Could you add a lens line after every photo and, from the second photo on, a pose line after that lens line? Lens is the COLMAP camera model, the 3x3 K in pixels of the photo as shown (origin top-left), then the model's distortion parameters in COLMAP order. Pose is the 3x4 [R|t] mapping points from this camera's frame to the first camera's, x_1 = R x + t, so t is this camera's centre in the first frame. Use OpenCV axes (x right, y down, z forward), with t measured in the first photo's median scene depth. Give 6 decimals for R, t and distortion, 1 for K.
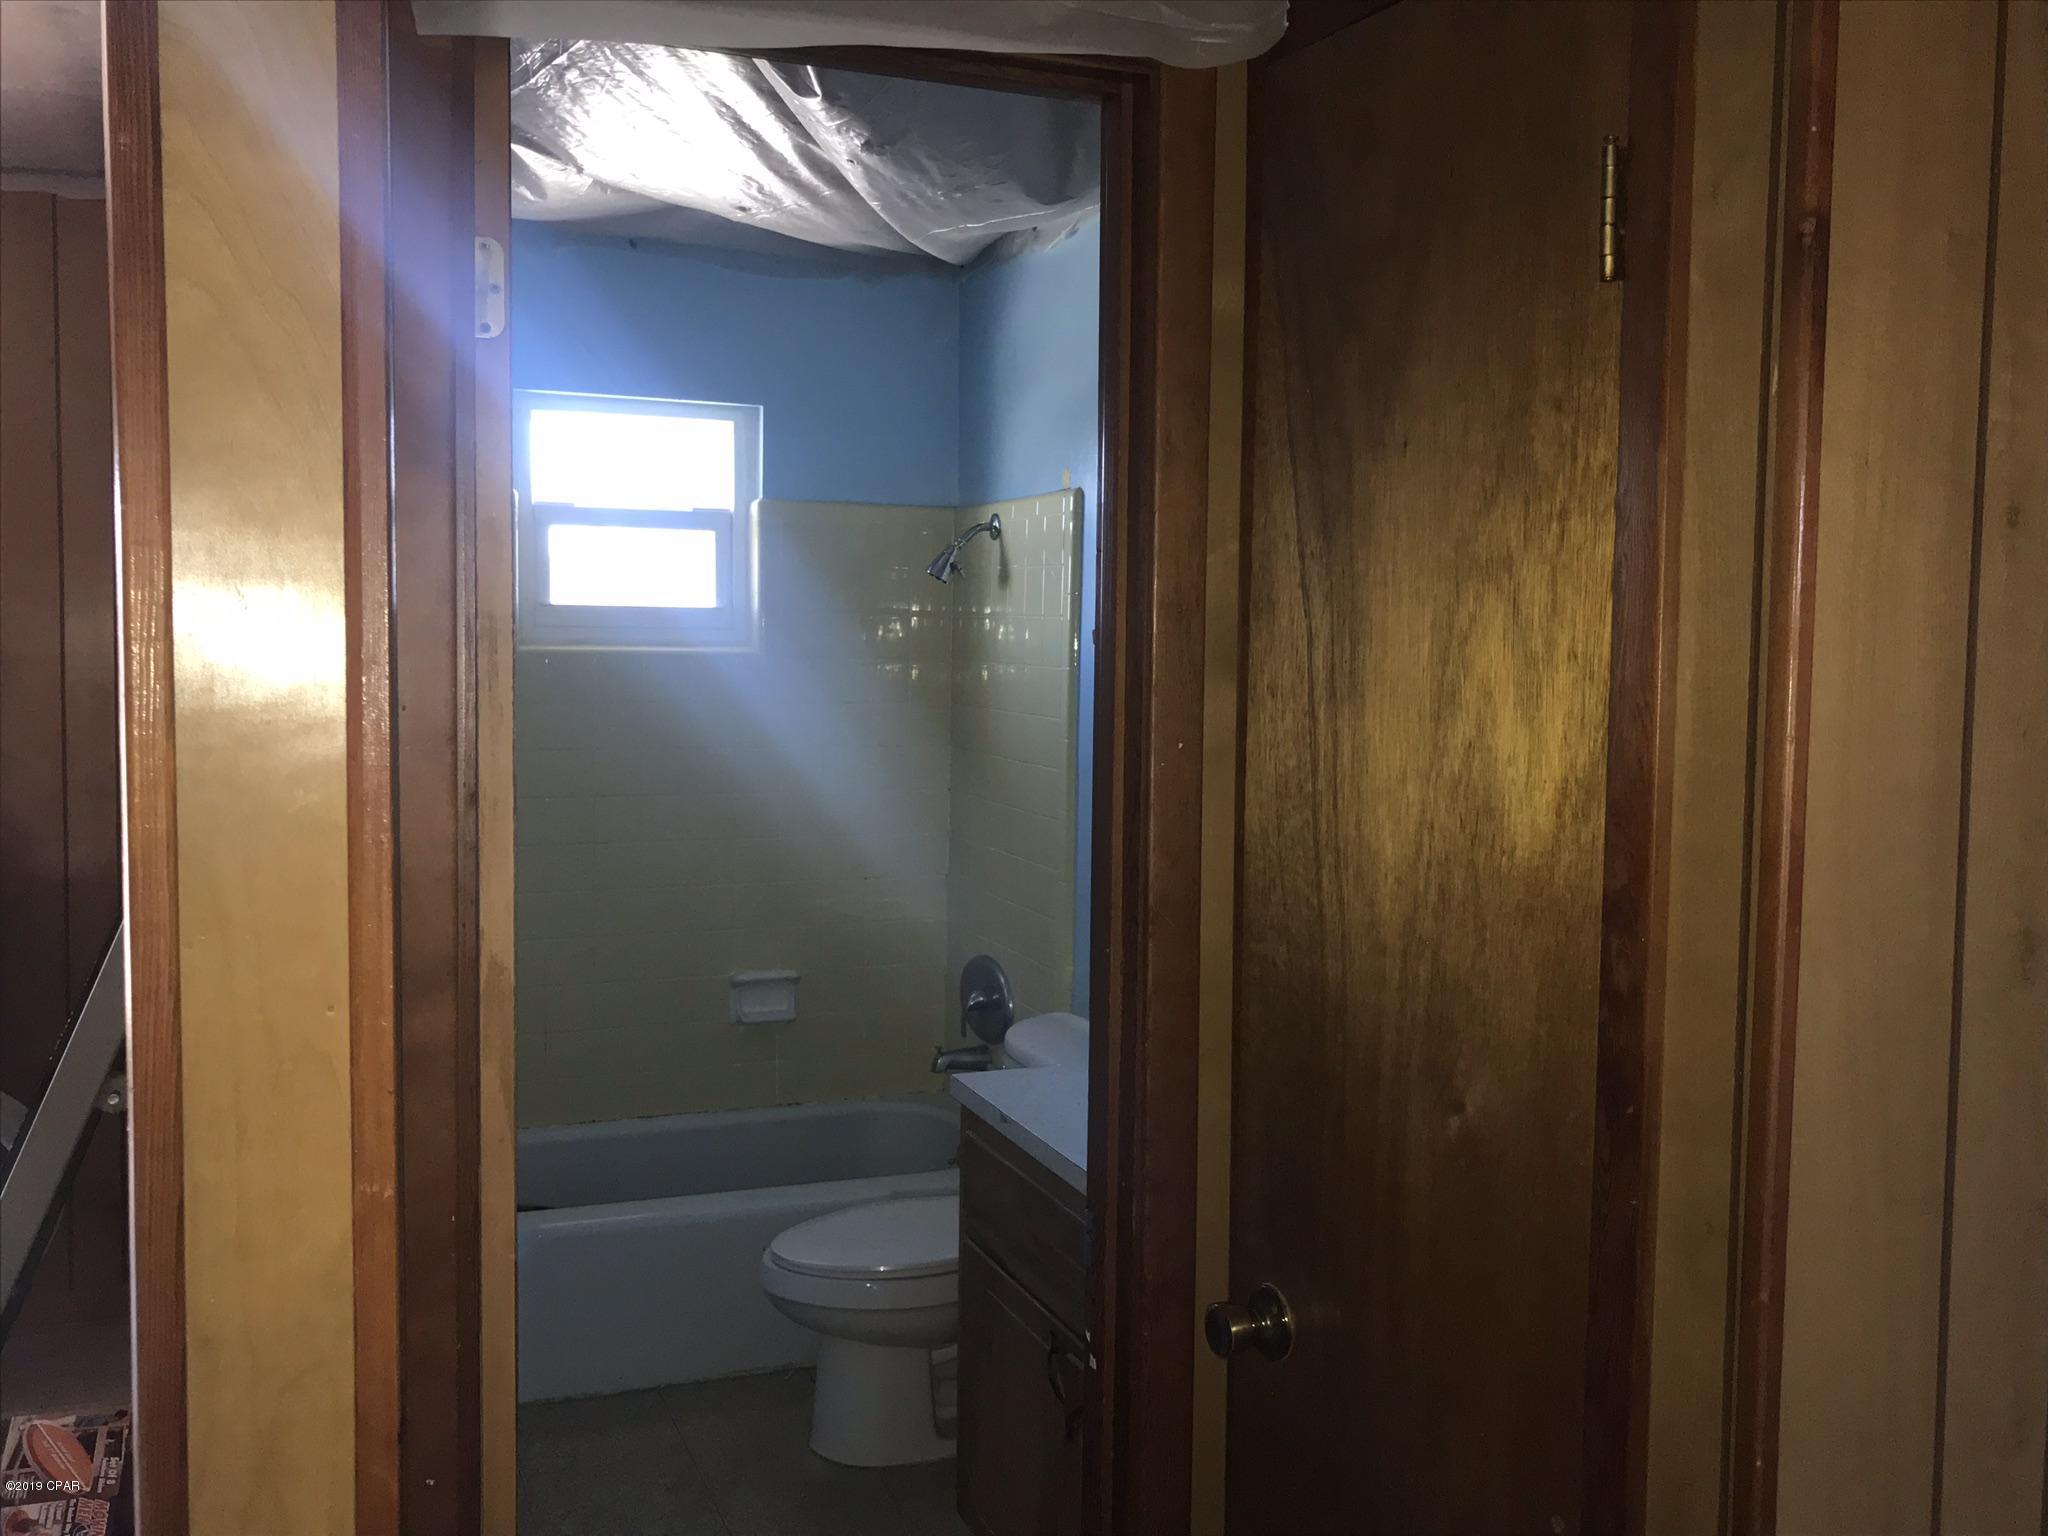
lens RADIAL K [[1809.6, 0, 1023.5], [0, 1809.6, 754.6], [0, 0, 1]] dist [0.043961, -0.123938]
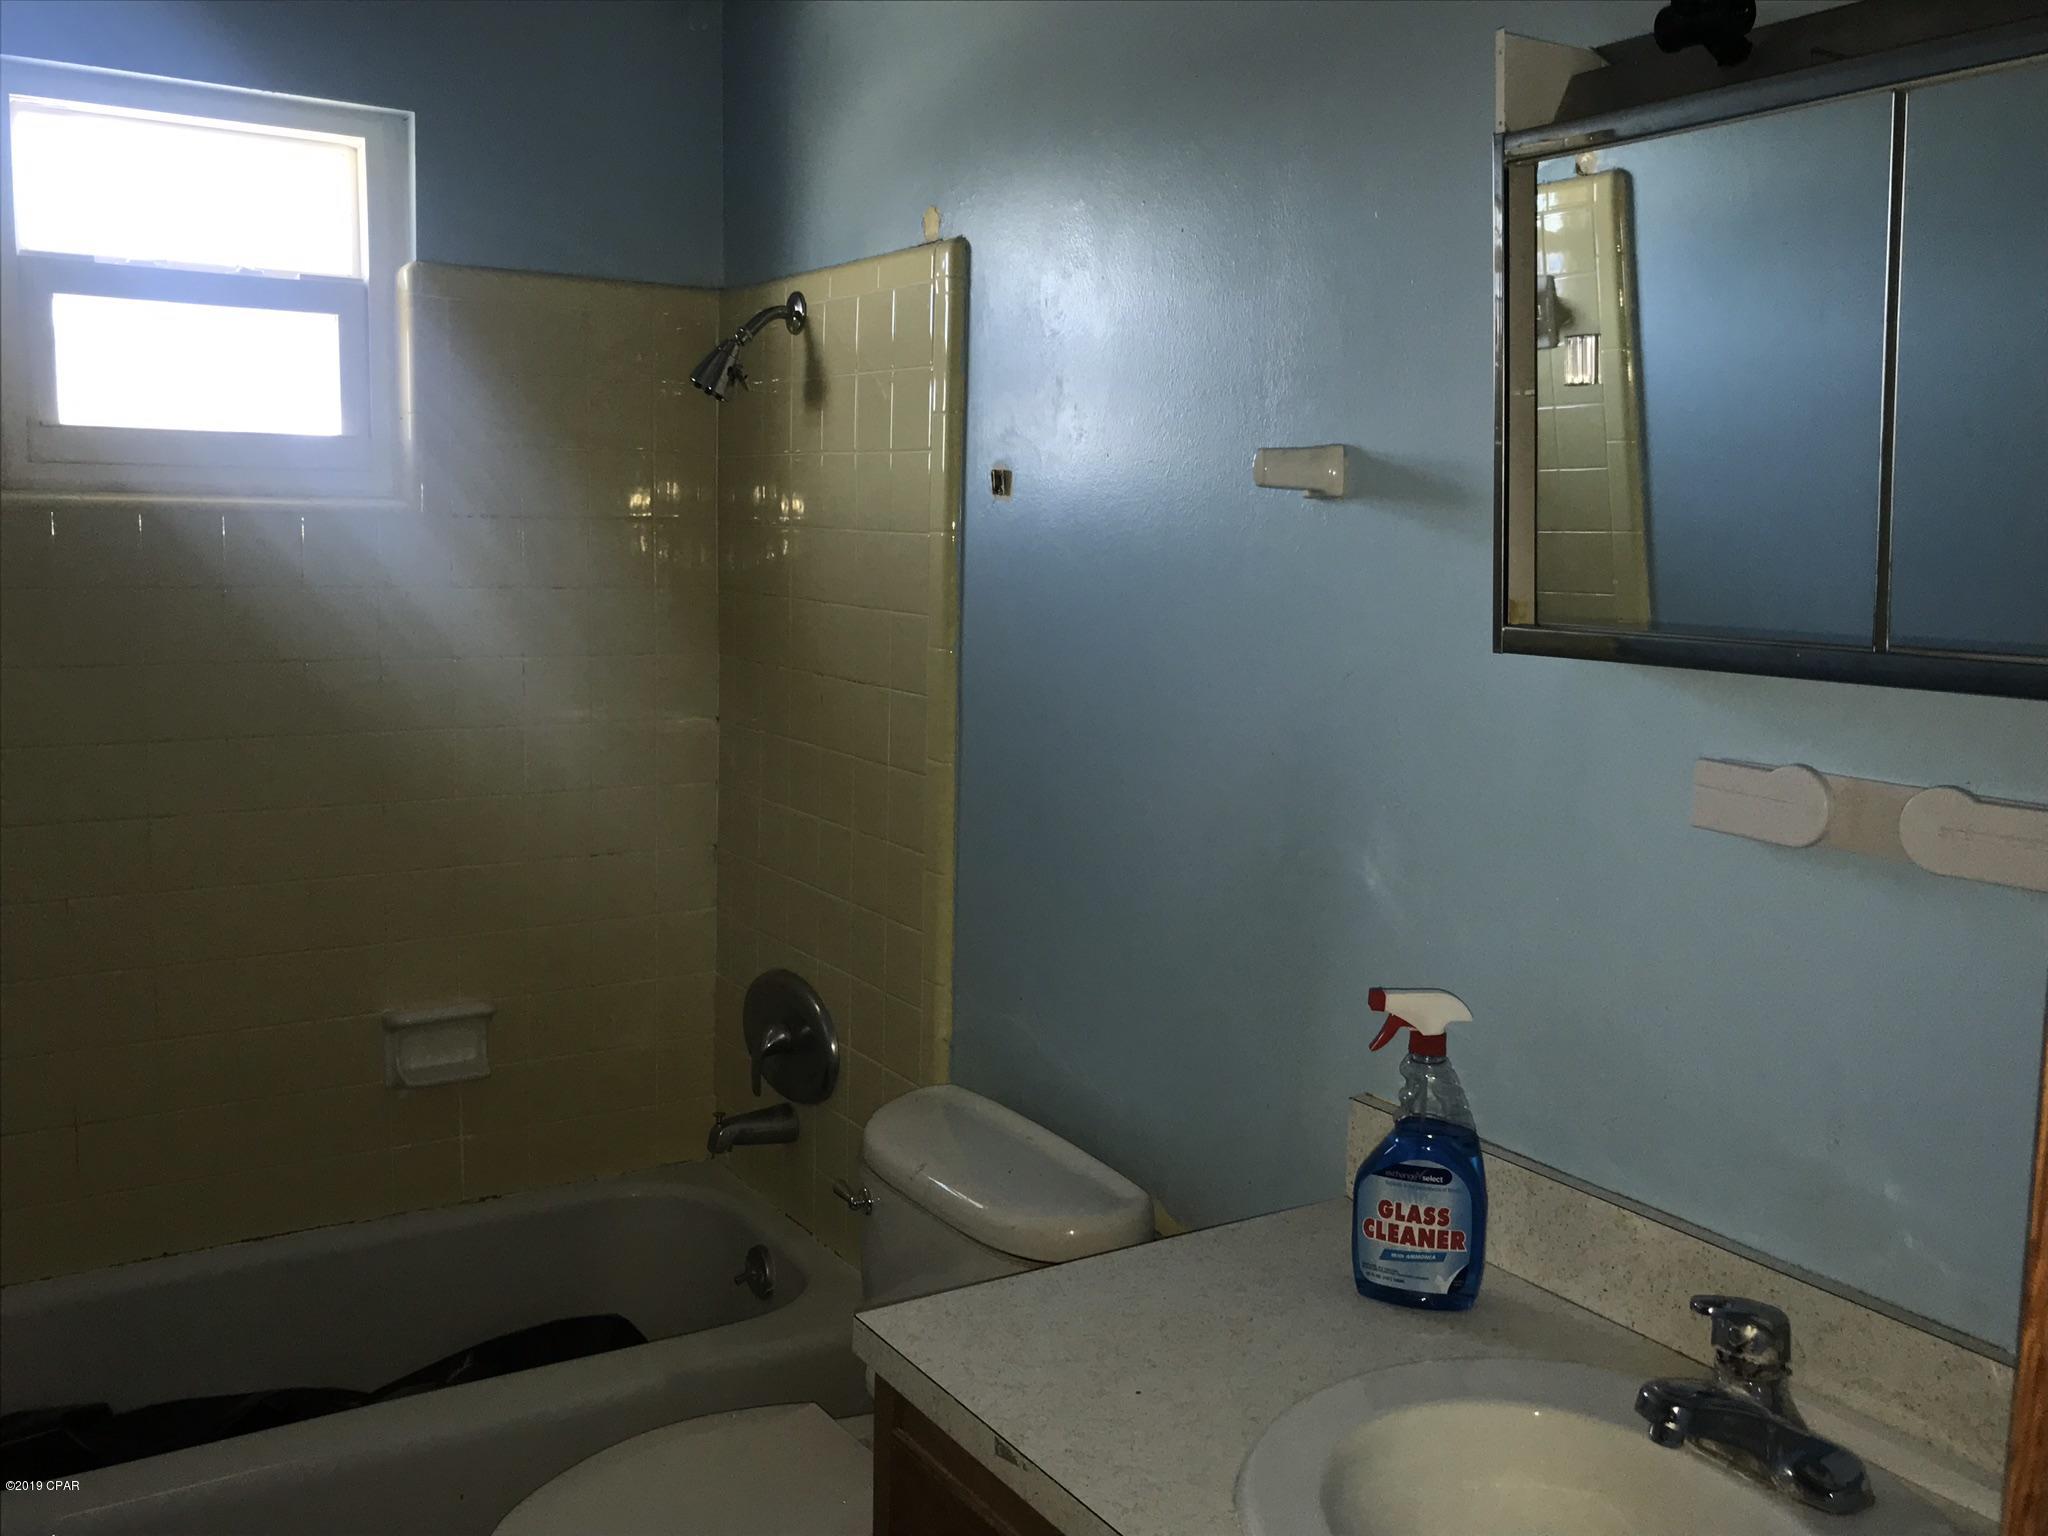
lens RADIAL K [[1809.6, 0, 1023.5], [0, 1809.6, 754.6], [0, 0, 1]] dist [0.043961, -0.123938]
pose [[0.982147, -0.016257, 0.187410, -0.058547], [0.004670, 0.998059, 0.062103, -0.008681], [-0.188056, -0.060119, 0.980317, 0.335414]]
